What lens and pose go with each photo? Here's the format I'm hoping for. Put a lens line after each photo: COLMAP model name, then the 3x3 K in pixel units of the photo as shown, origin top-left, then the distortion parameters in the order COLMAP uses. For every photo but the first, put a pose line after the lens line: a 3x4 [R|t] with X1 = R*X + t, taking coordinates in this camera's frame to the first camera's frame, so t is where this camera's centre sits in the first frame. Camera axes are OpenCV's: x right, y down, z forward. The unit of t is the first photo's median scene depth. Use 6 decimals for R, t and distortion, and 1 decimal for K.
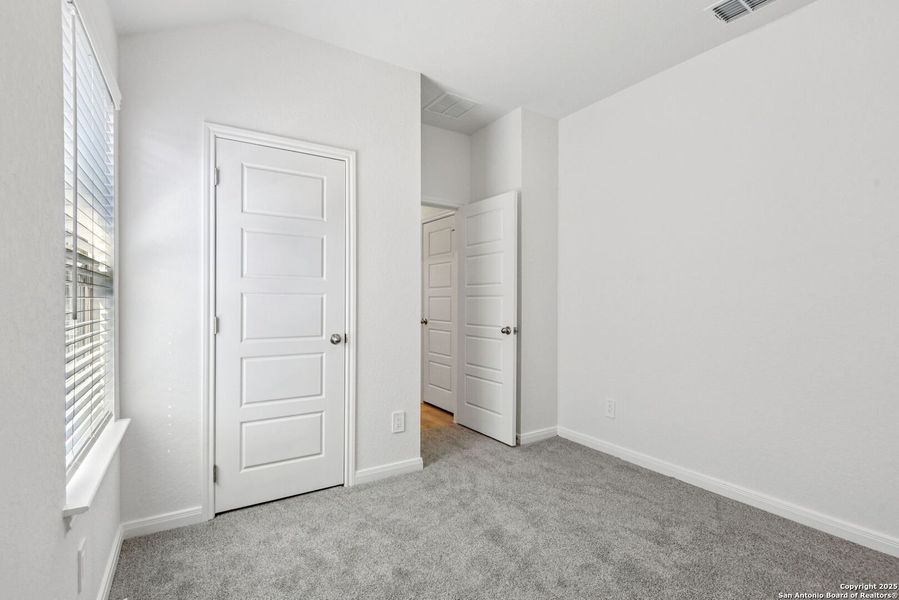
lens RADIAL K [[416.3, 0, 447.6], [0, 416.3, 298.3], [0, 0, 1]] dist [-0.000579, -0.010718]
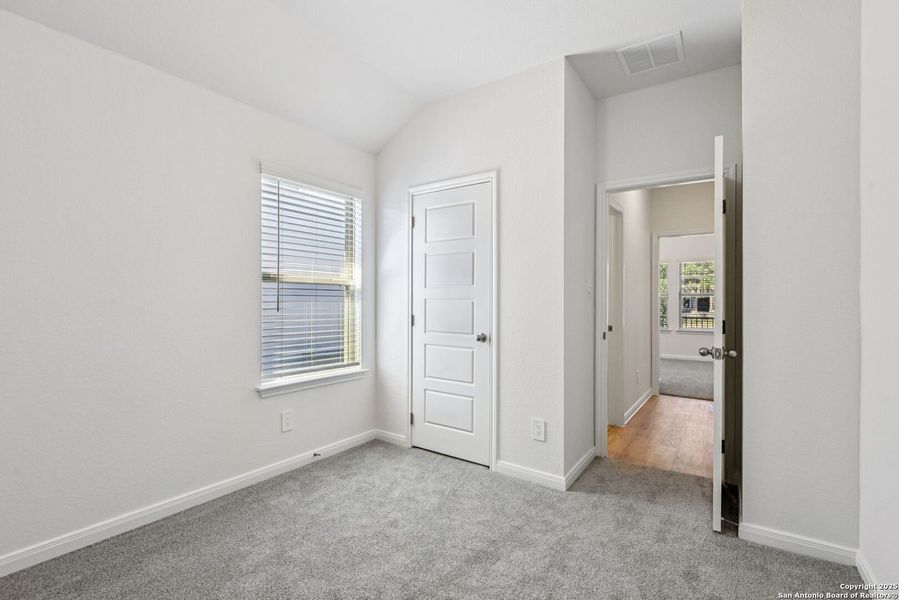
lens RADIAL K [[416.3, 0, 447.6], [0, 416.3, 298.3], [0, 0, 1]] dist [-0.000579, -0.010718]
pose [[0.374922, -0.008432, -0.927018, 0.780670], [-0.000185, 0.999958, -0.009170, -0.001164], [0.927056, 0.003610, 0.374905, 0.481825]]
